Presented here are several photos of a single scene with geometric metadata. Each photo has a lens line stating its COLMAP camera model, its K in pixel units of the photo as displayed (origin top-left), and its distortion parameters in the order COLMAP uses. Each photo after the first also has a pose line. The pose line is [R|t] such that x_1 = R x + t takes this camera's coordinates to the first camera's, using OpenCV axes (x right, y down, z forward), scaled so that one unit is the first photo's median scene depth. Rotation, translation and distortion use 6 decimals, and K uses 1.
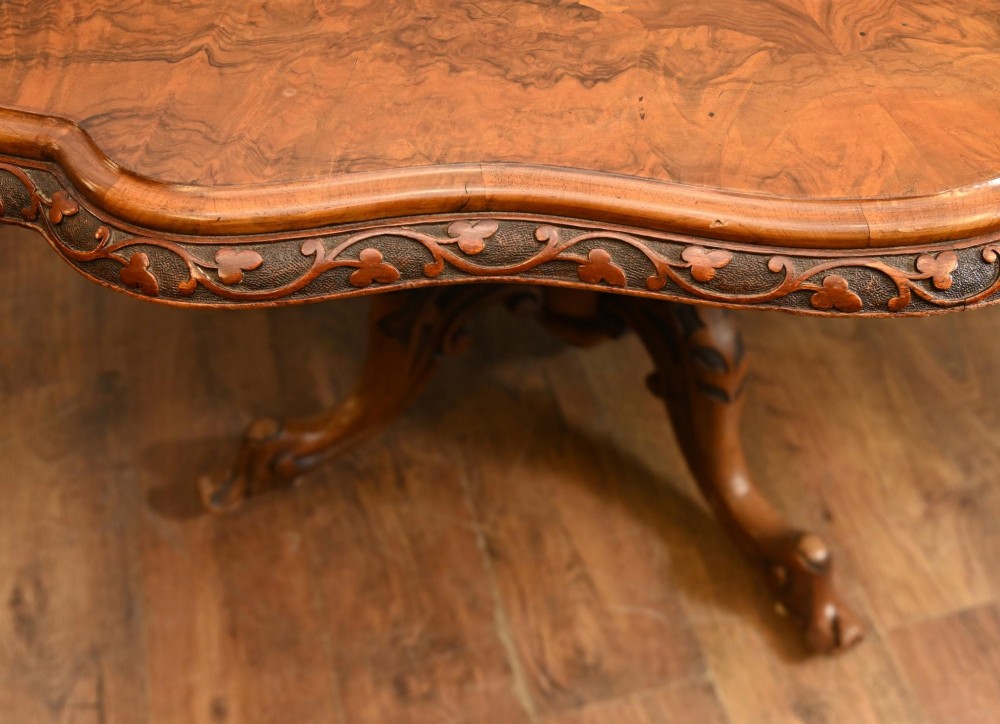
lens RADIAL K [[1151.9, 0, 484.7], [0, 1151.9, 351.2], [0, 0, 1]] dist [-0.089790, 0.000000]
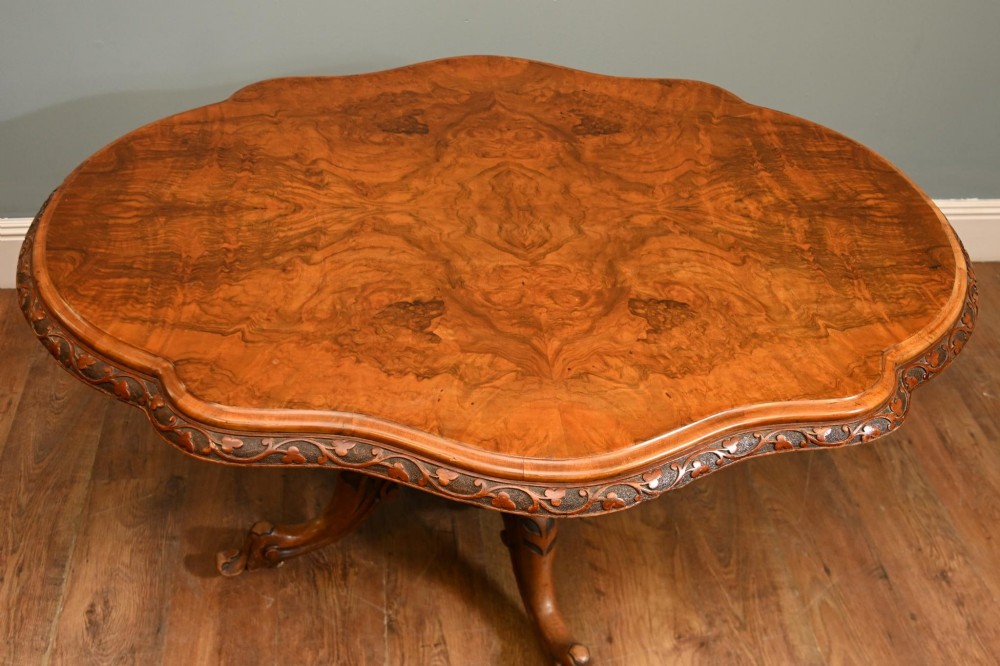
lens RADIAL K [[1016.6, 0, 501.0], [0, 1016.6, 336.9], [0, 0, 1]] dist [-0.083499, 0.000000]
pose [[0.988872, 0.141303, -0.046526, 0.175540], [-0.146758, 0.977800, -0.149563, -0.032819], [0.024359, 0.154727, 0.987657, -0.452294]]
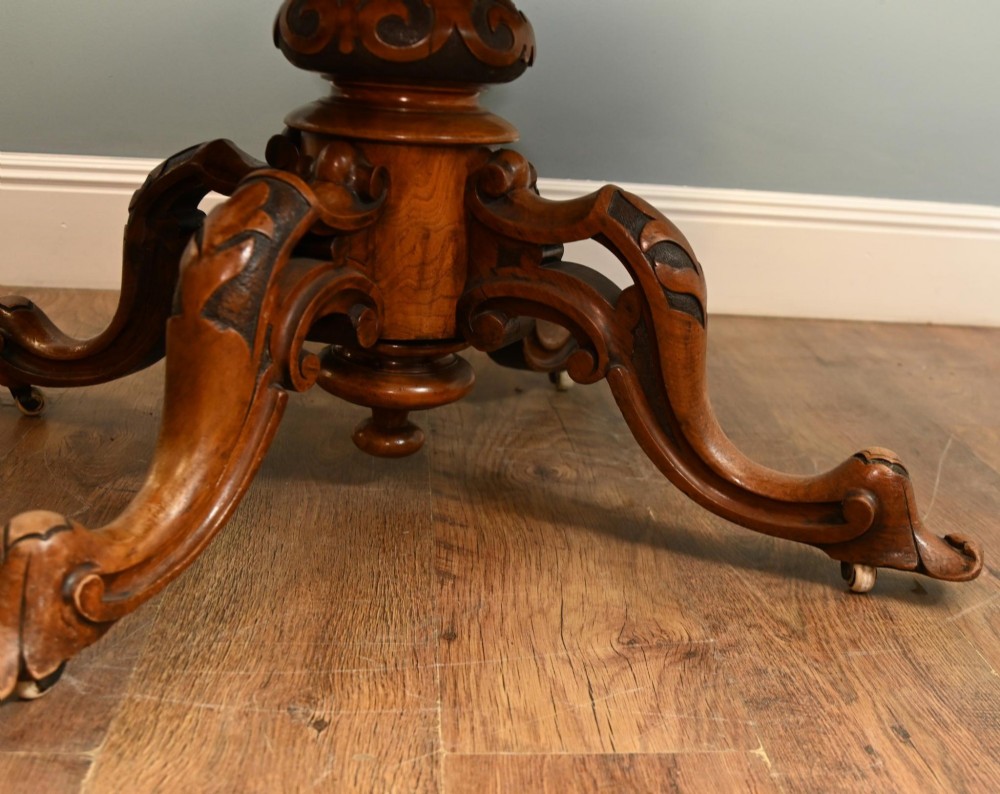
lens RADIAL K [[1291.8, 0, 595.3], [0, 1291.8, 391.9], [0, 0, 1]] dist [-0.087804, 0.000000]
pose [[0.989659, 0.122446, -0.074713, 0.448653], [-0.143421, 0.836410, -0.529007, 0.417611], [-0.002284, 0.534252, 0.845322, 0.397535]]
